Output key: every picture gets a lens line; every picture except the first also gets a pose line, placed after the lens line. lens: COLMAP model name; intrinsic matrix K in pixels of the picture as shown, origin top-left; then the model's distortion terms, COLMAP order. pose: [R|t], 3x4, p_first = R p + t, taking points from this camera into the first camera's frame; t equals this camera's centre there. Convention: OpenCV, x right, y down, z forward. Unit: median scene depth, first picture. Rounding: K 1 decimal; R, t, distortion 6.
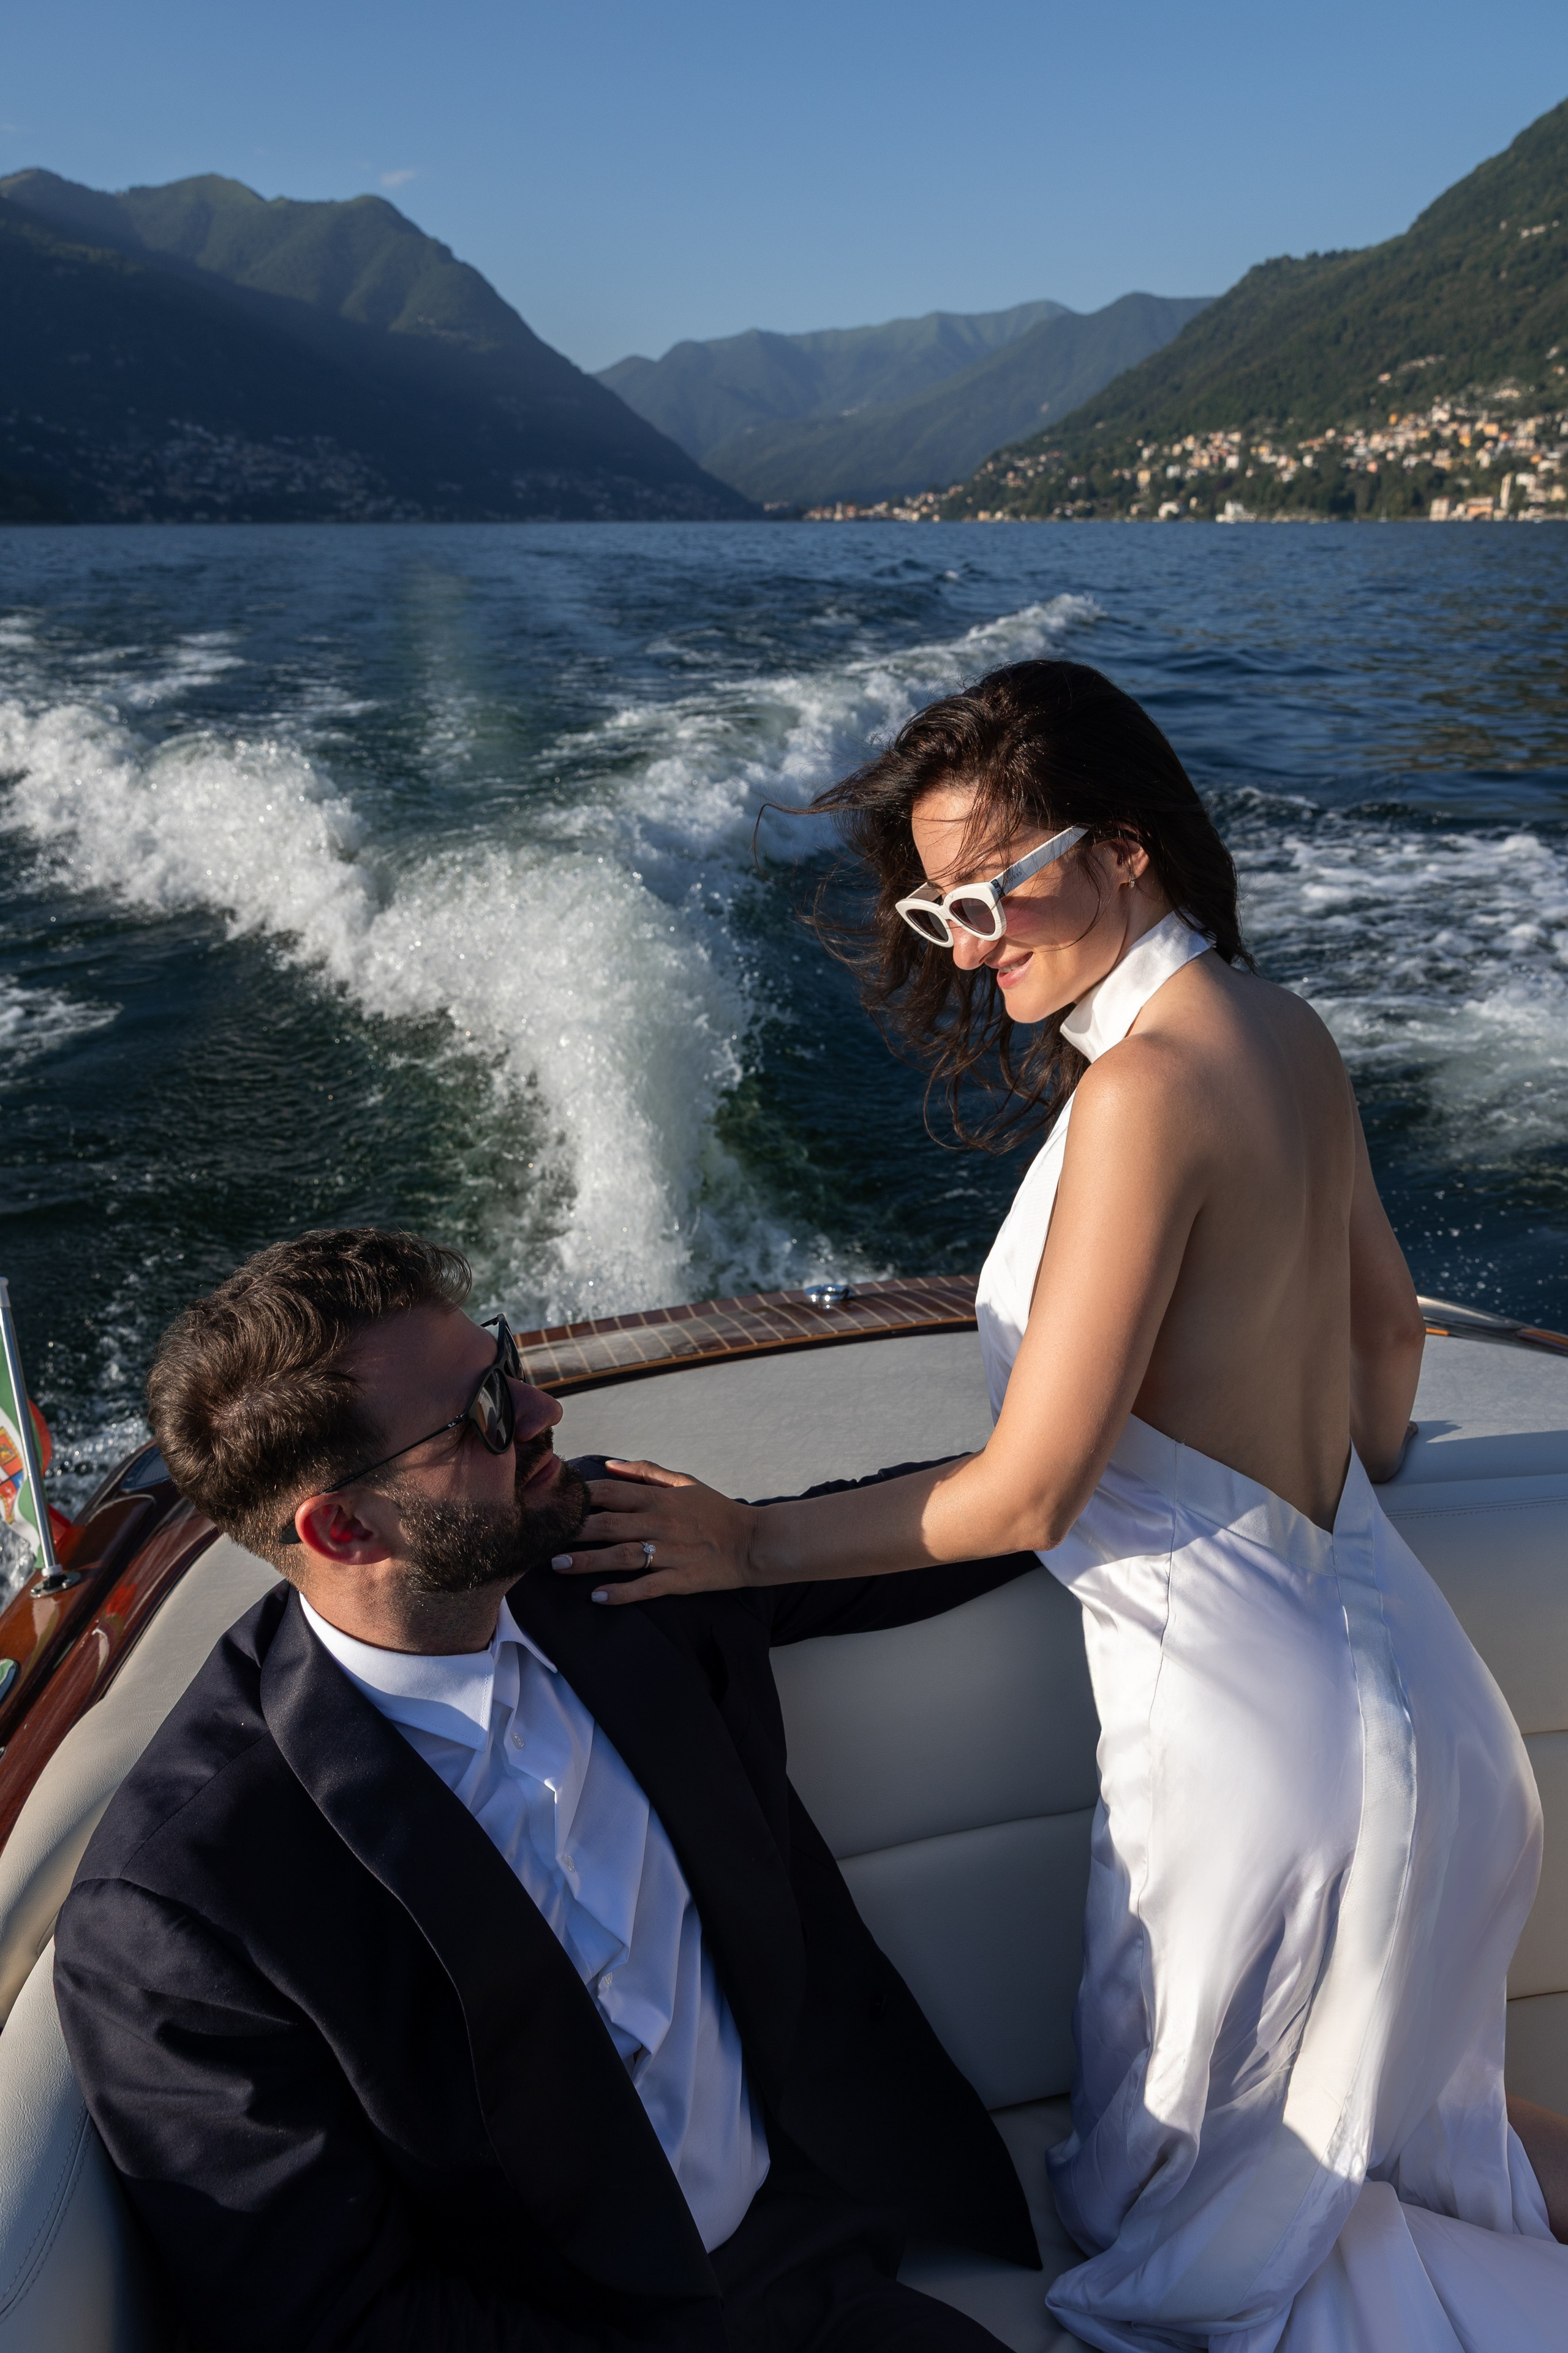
lens RADIAL K [[1577.4, 0, 812.8], [0, 1577.4, 1183.8], [0, 0, 1]] dist [0.005726, 0.004310]
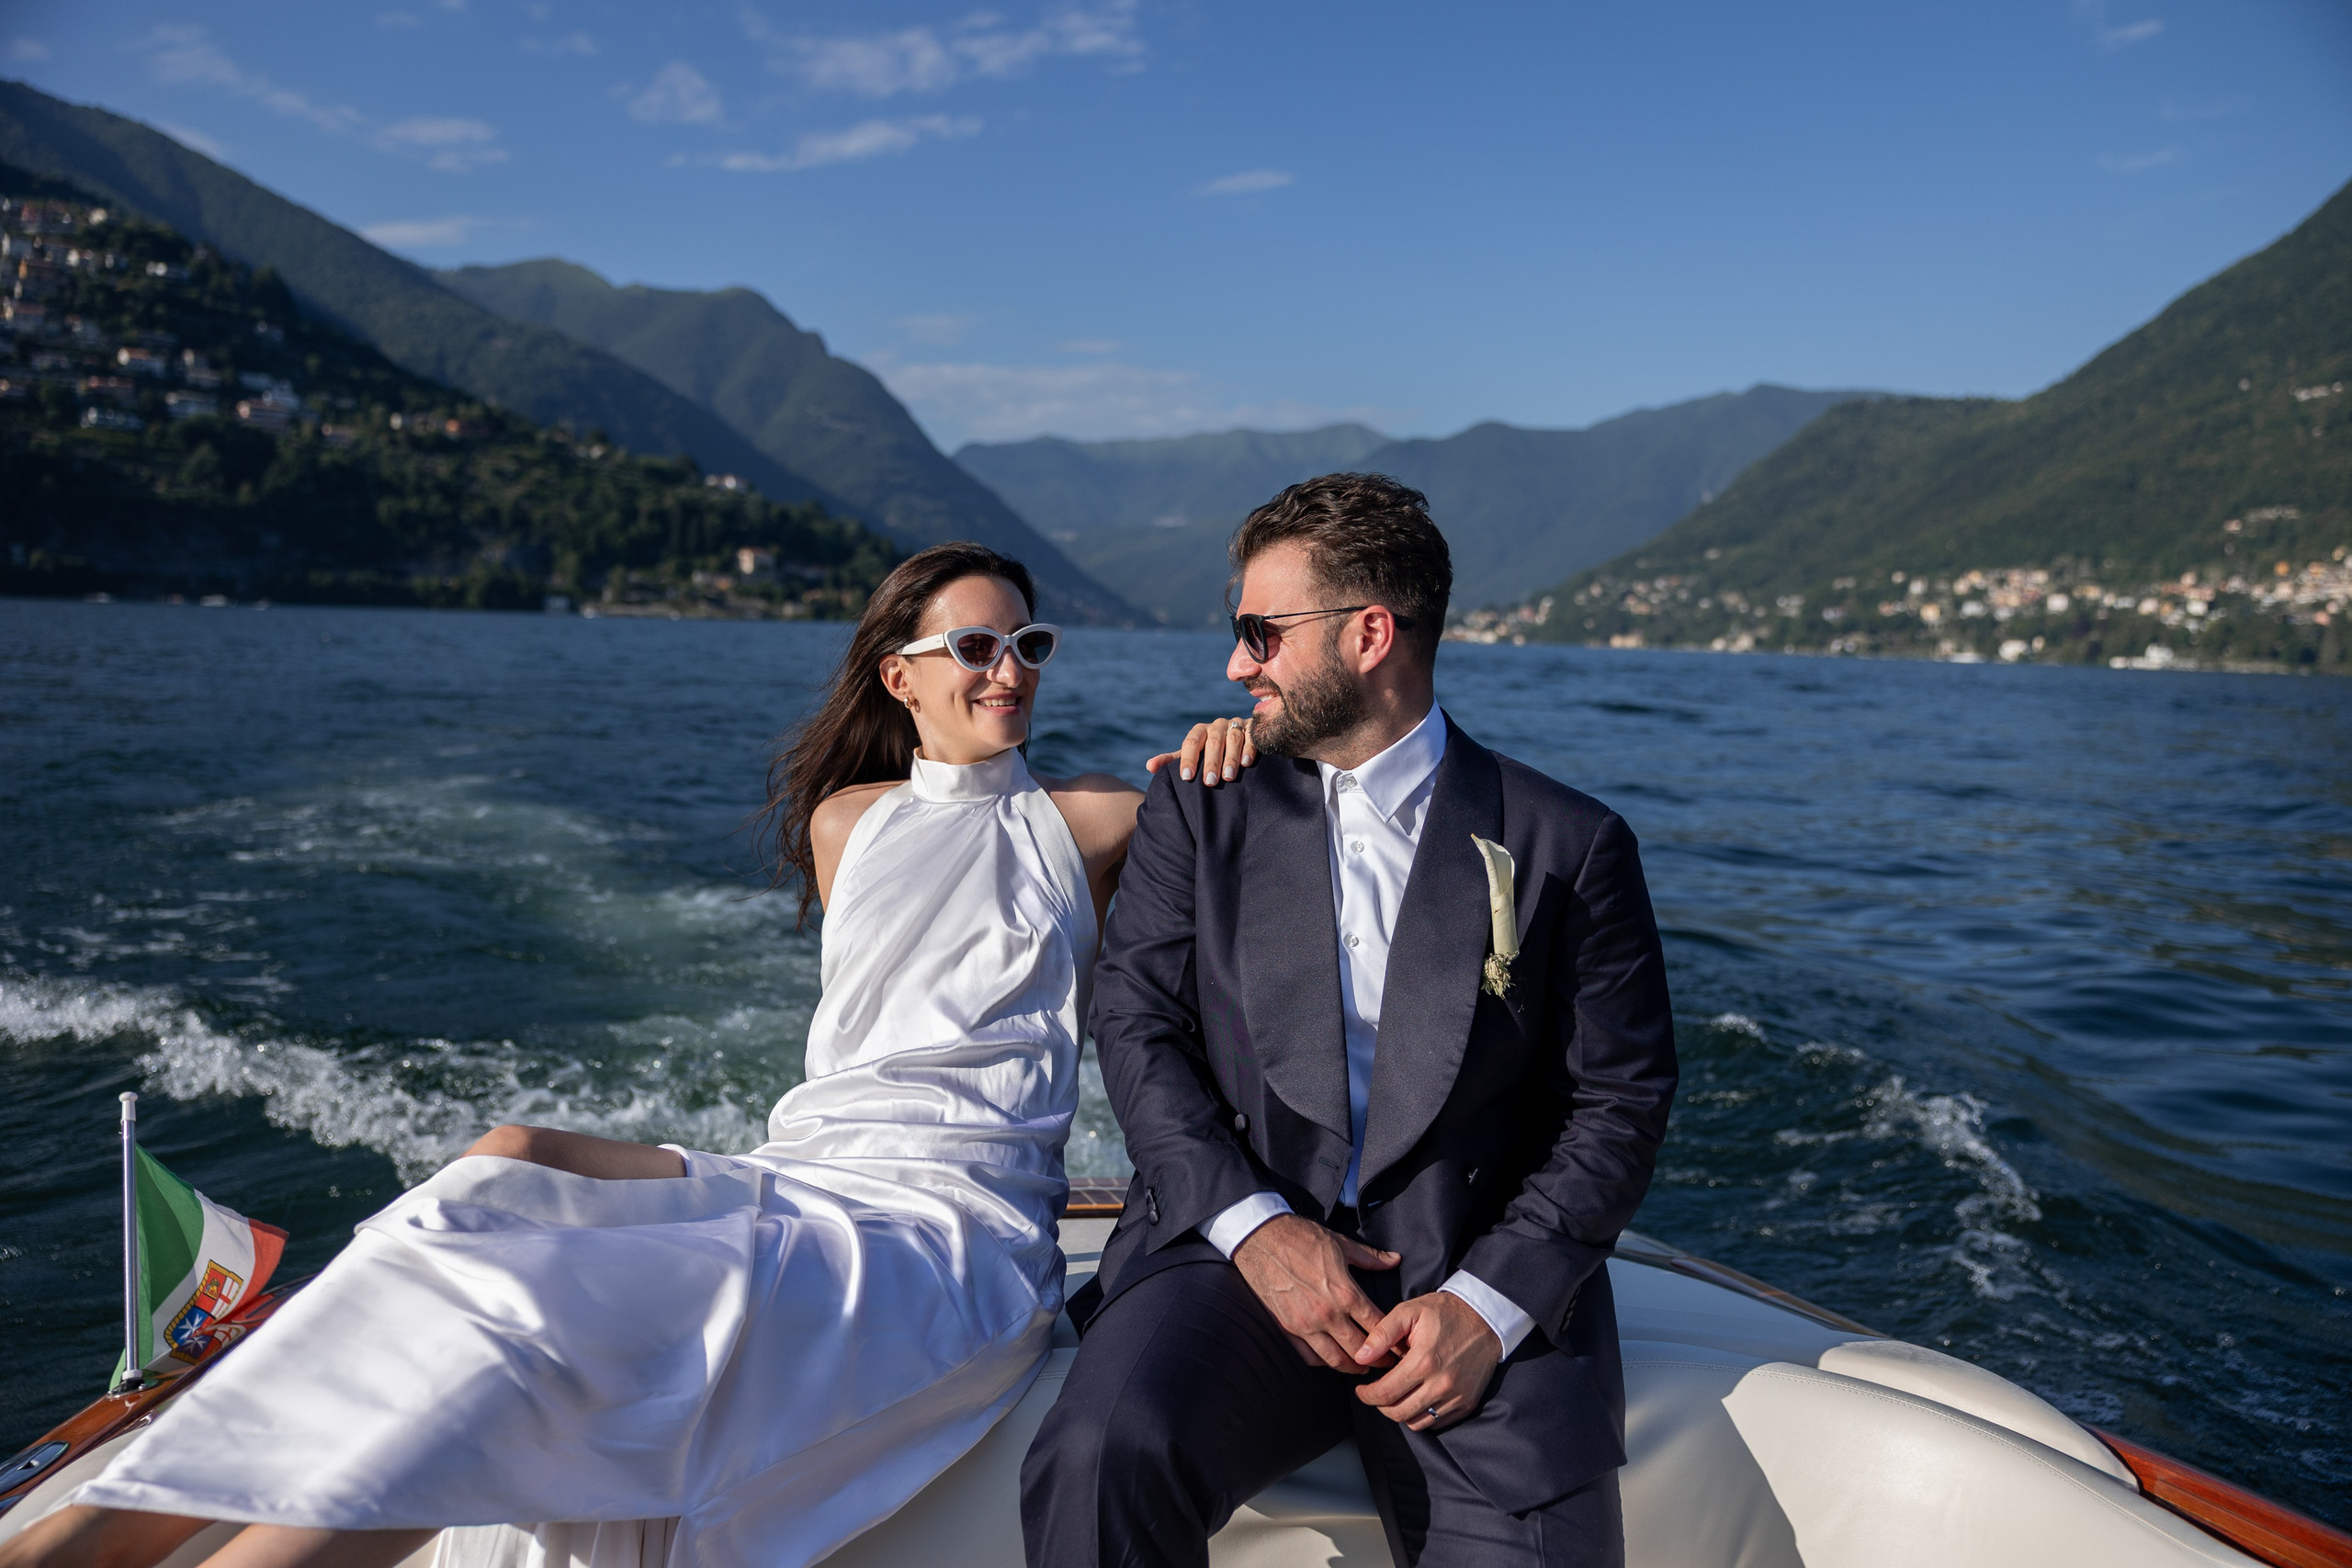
lens RADIAL K [[1884.9, 0, 1176.0], [0, 1884.9, 784.0], [0, 0, 1]] dist [0.009870, 0.006804]
pose [[0.994959, 0.033709, 0.094451, -0.241709], [-0.002808, 0.950812, -0.309755, -0.019588], [-0.100247, 0.307928, 0.946114, 0.051266]]
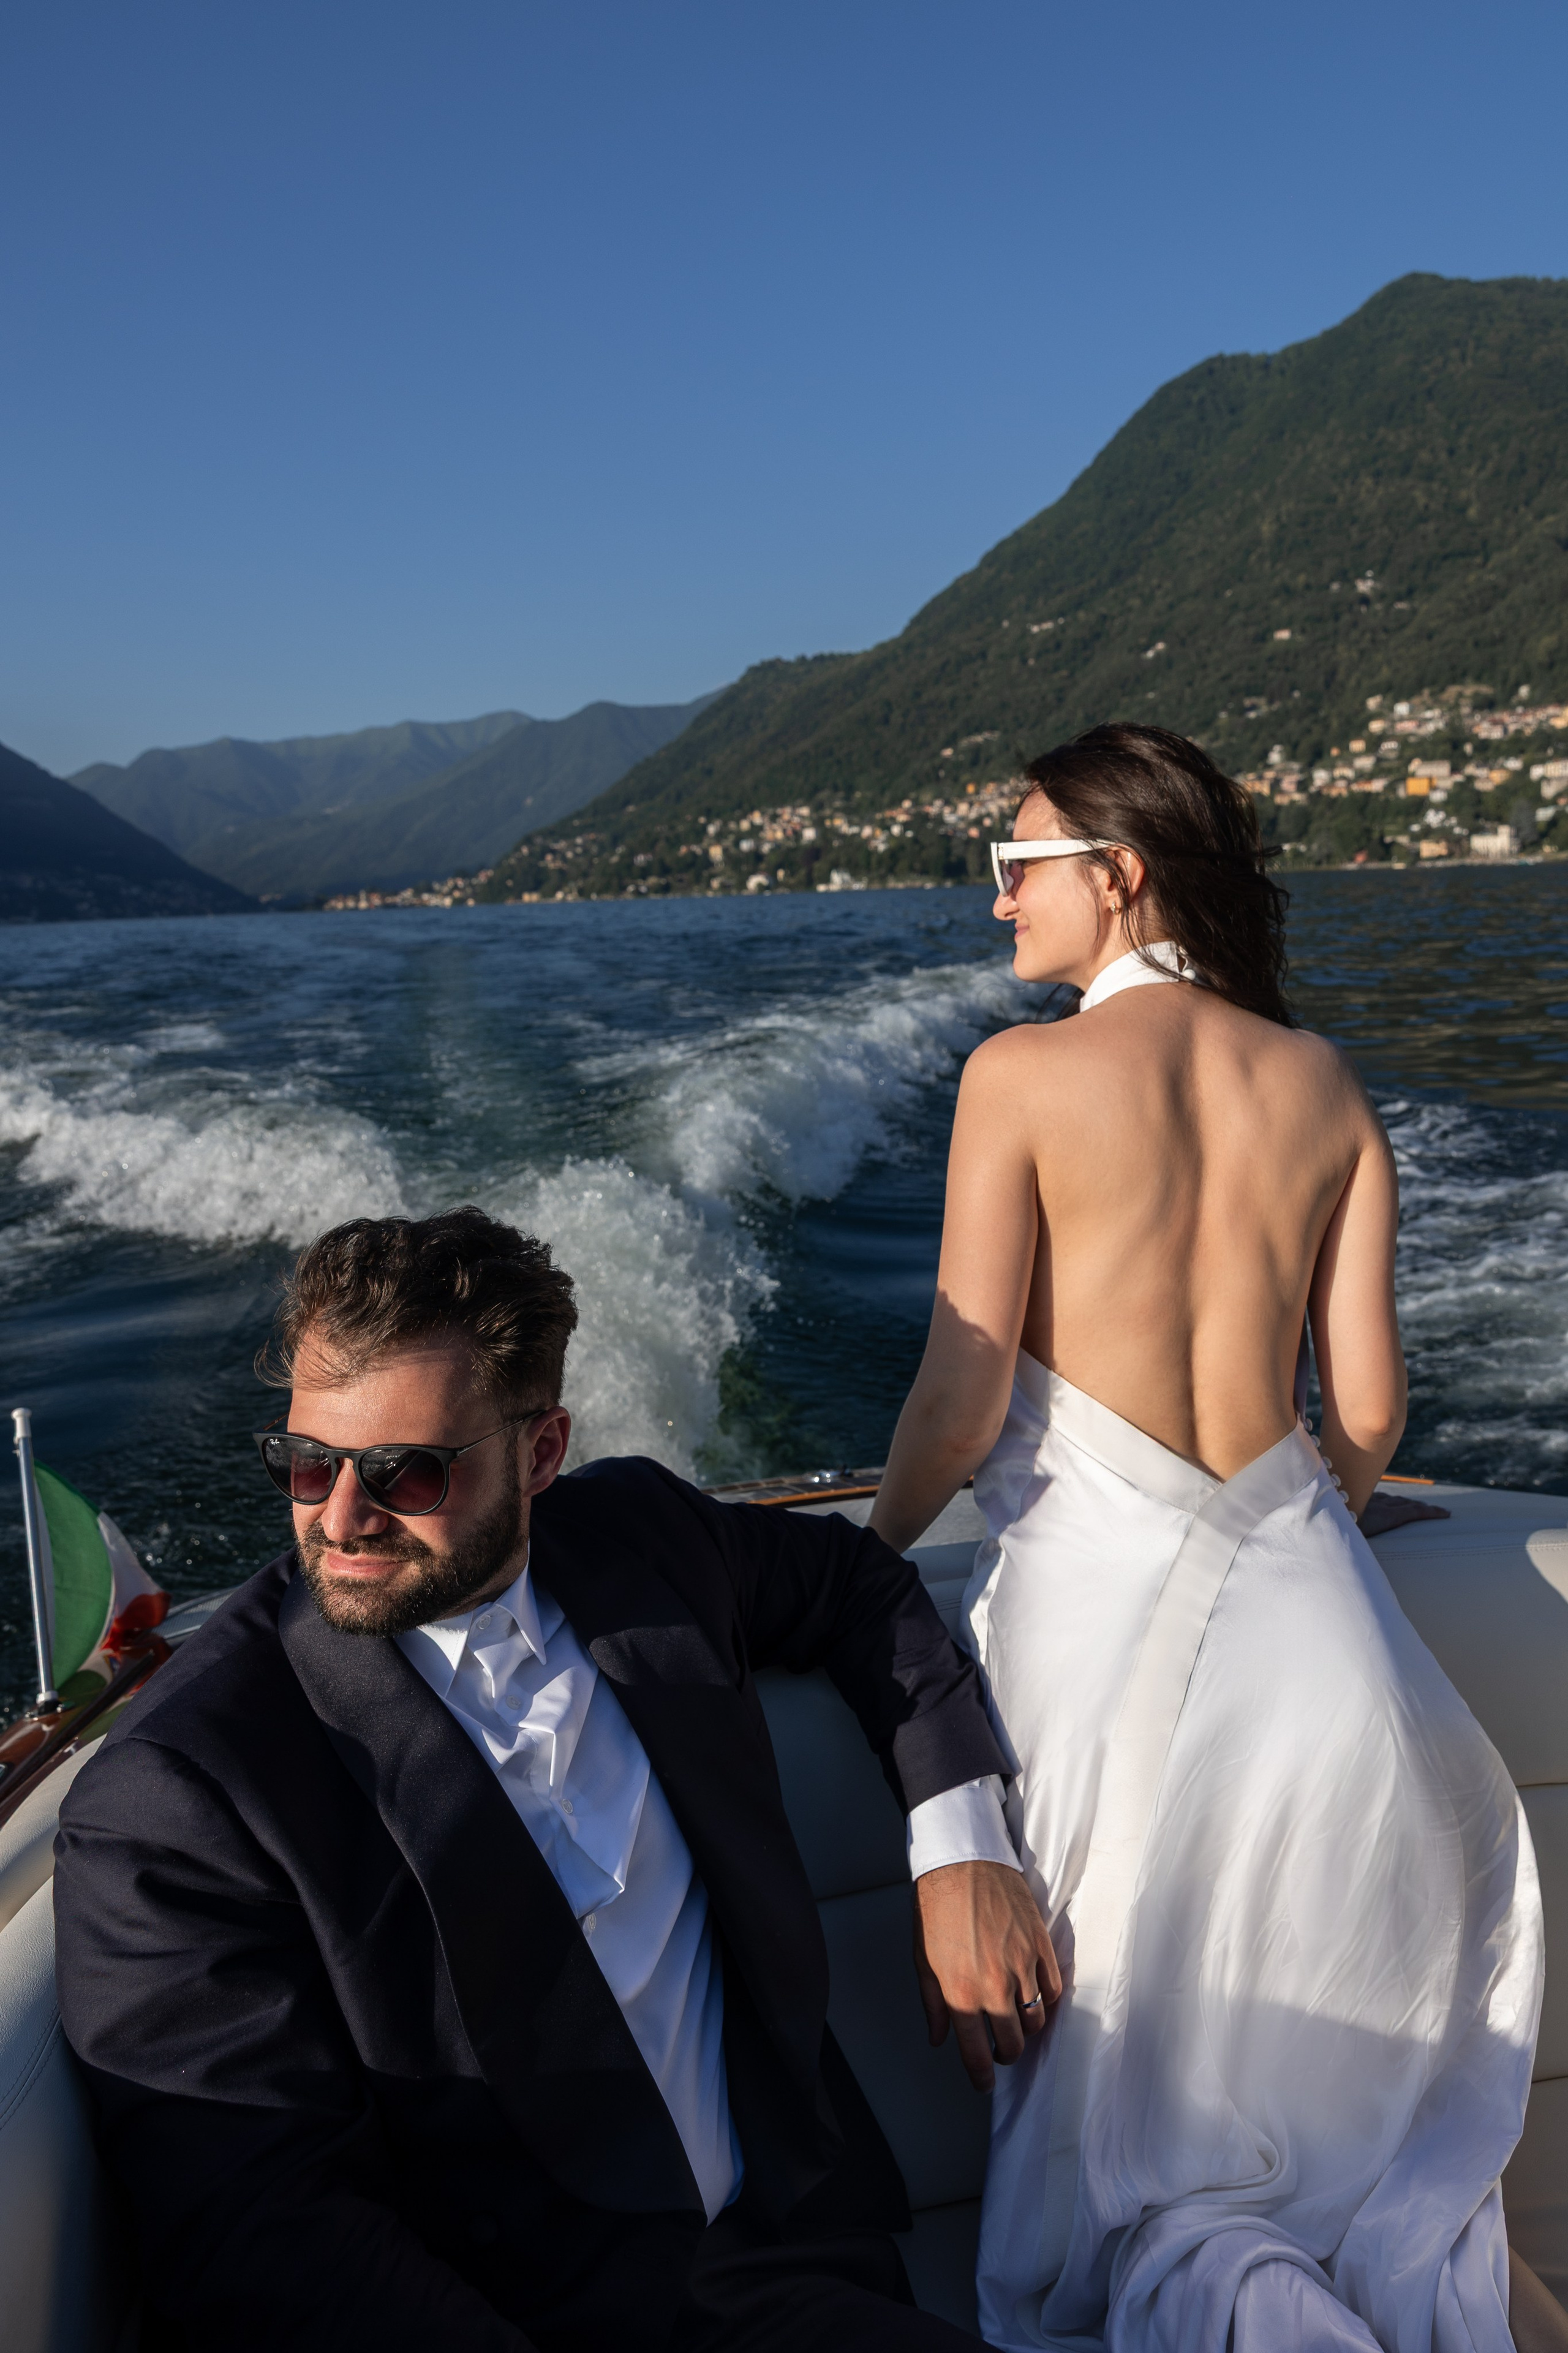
lens RADIAL K [[1583.7, 0, 772.3], [0, 1583.7, 1165.2], [0, 0, 1]] dist [0.000711, 0.001938]
pose [[0.956672, -0.086001, 0.278175, -0.032066], [0.147872, 0.966511, -0.209737, -0.044589], [-0.250822, 0.241784, 0.937352, 0.106836]]
